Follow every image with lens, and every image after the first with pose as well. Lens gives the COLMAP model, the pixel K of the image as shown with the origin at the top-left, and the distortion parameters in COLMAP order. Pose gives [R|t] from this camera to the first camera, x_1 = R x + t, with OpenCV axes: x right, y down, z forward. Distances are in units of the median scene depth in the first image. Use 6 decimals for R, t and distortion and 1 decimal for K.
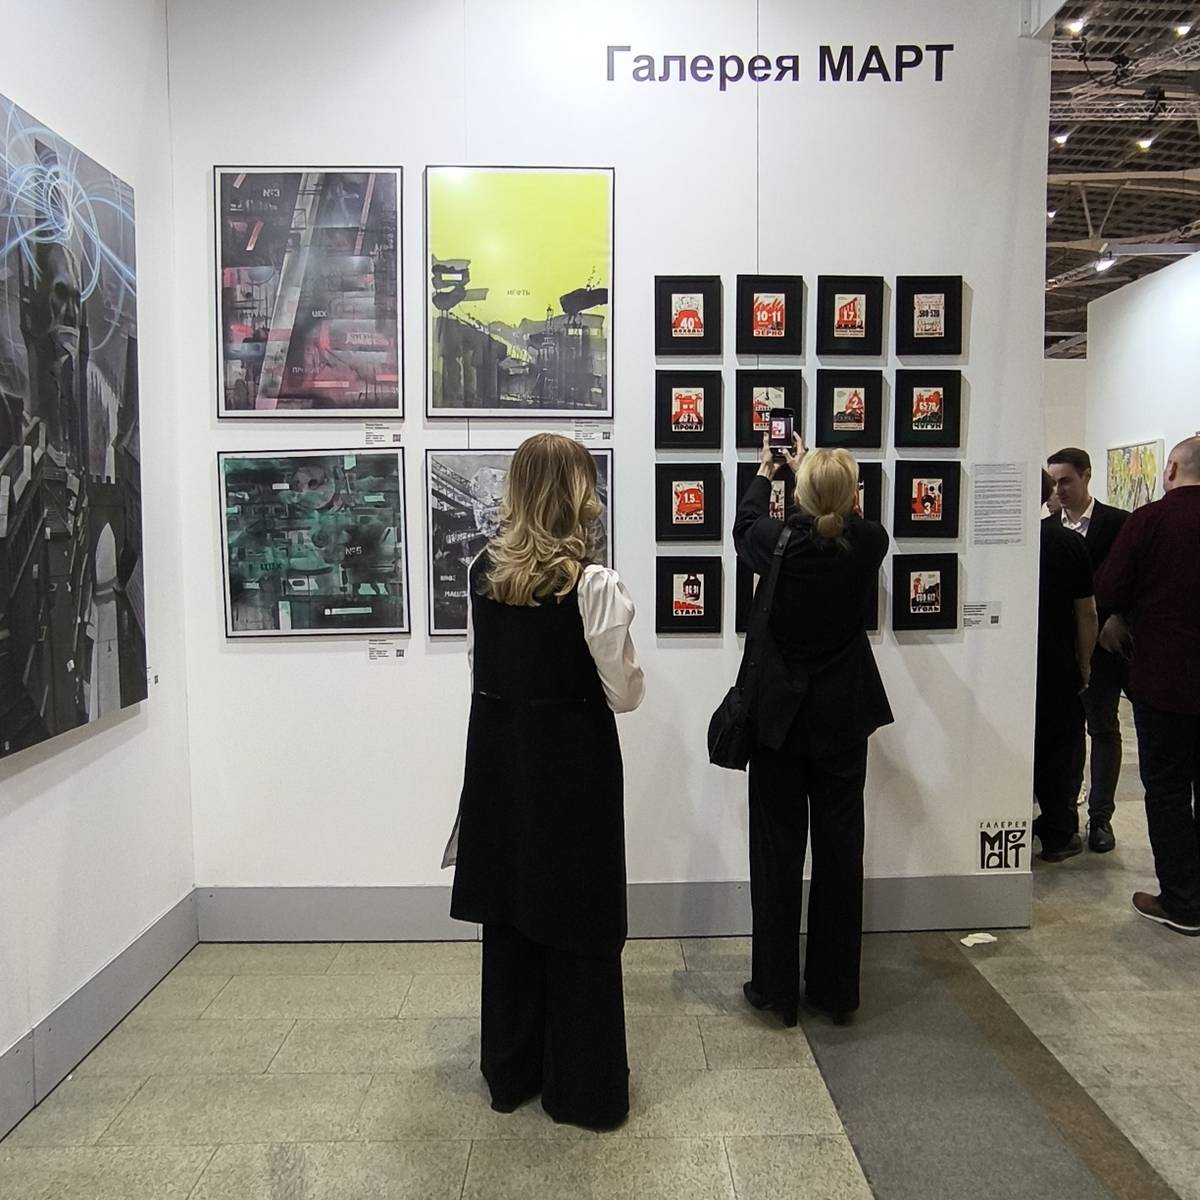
lens RADIAL K [[1056.5, 0, 600.0], [0, 1056.5, 600.0], [0, 0, 1]] dist [-0.059033, 0.022508]
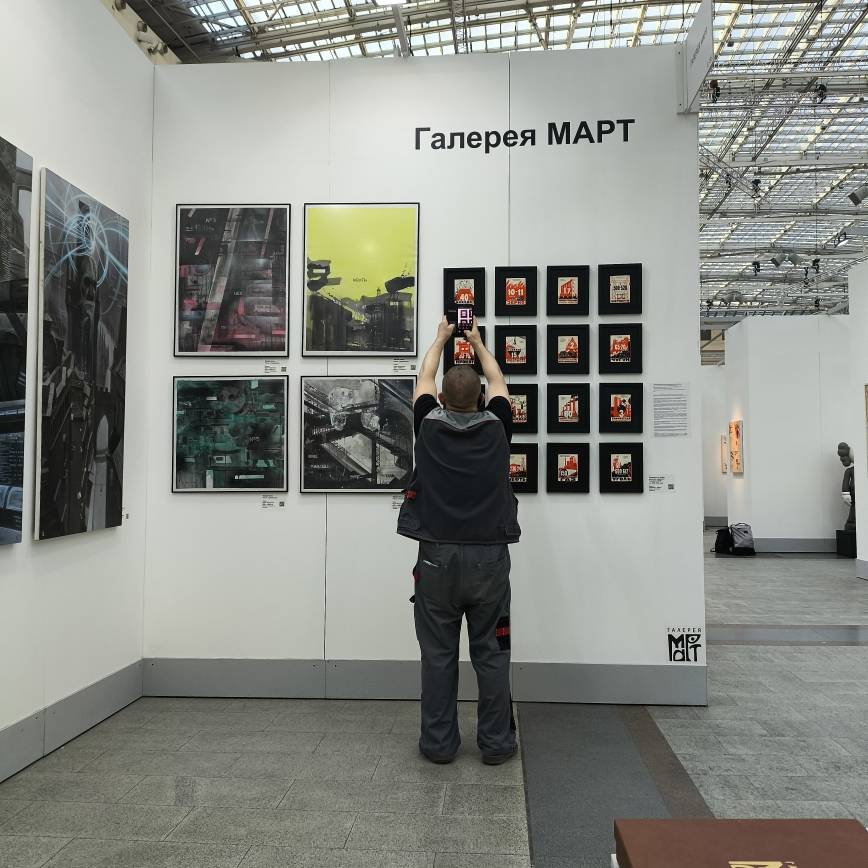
lens RADIAL K [[974.7, 0, 421.7], [0, 974.7, 415.8], [0, 0, 1]] dist [0.151959, -0.319976]
pose [[0.994232, 0.000971, -0.107250, 0.178703], [-0.015215, 0.991123, -0.132072, 0.111950], [0.106170, 0.132942, 0.985421, -0.444791]]
